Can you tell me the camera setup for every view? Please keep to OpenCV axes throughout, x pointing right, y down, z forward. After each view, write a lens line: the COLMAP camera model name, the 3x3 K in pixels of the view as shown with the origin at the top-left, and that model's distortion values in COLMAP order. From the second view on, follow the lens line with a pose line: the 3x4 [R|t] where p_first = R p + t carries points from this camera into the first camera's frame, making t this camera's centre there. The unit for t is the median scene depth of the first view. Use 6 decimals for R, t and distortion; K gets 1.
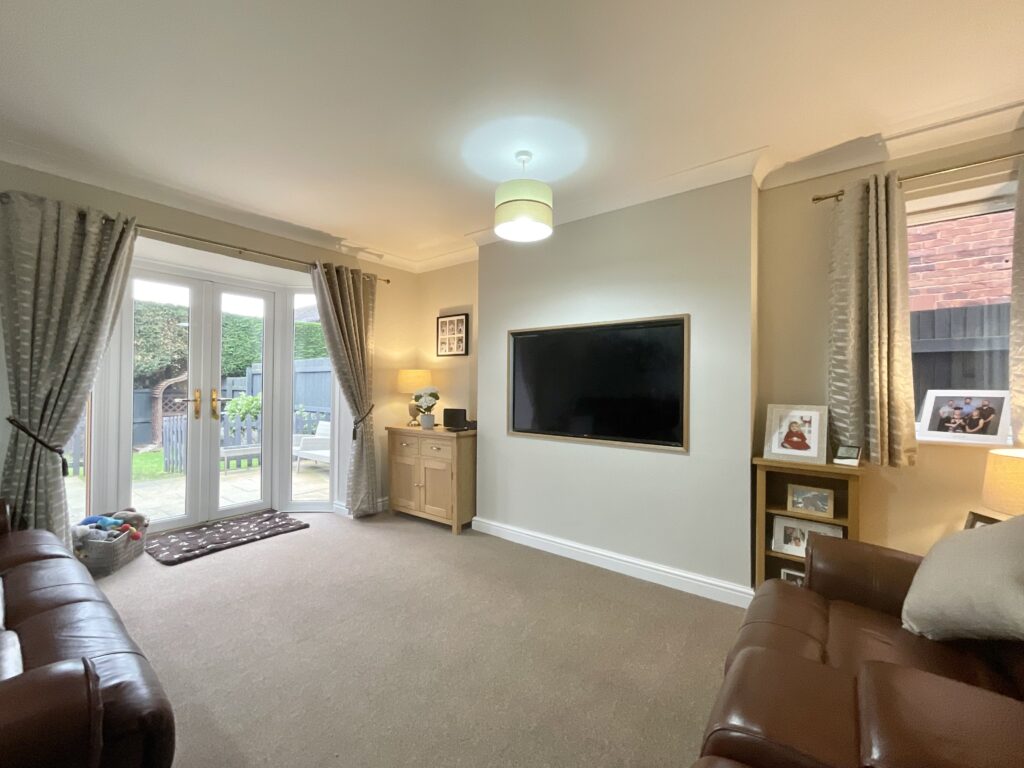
lens RADIAL K [[414.3, 0, 509.5], [0, 414.3, 382.2], [0, 0, 1]] dist [0.003333, 0.000007]
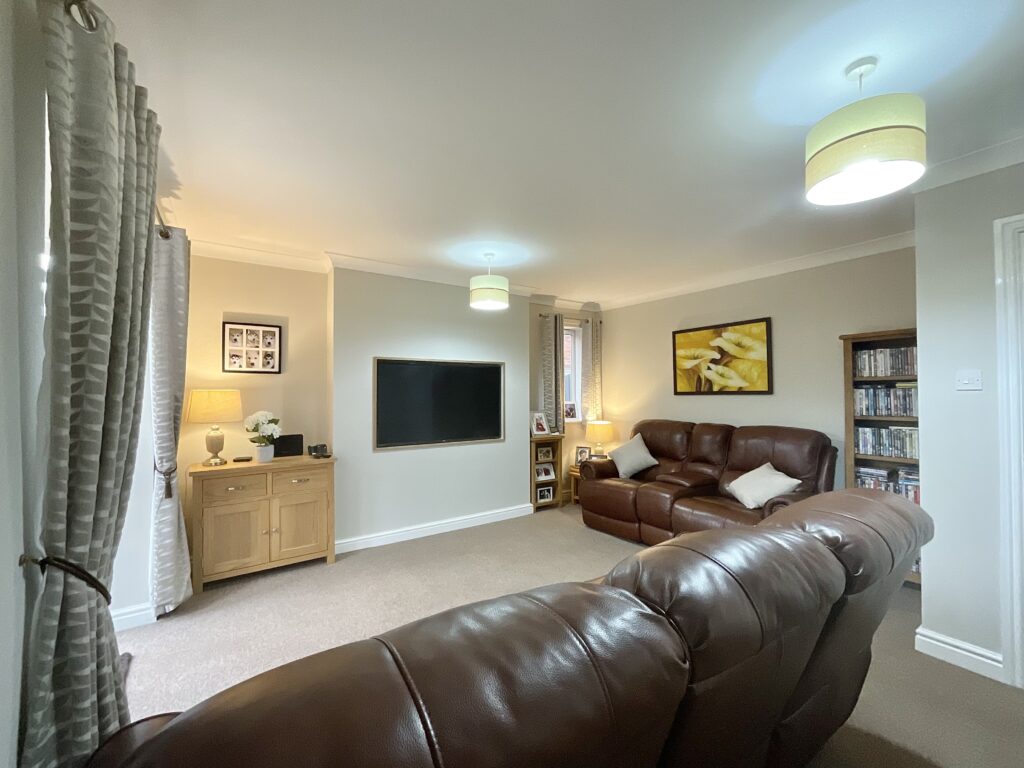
lens RADIAL K [[414.3, 0, 511.7], [0, 414.3, 386.9], [0, 0, 1]] dist [0.003333, 0.000007]
pose [[0.329318, 0.001138, 0.944218, -0.833502], [-0.001492, 0.999999, -0.000684, -0.039873], [-0.944218, -0.001184, 0.329319, 0.265510]]
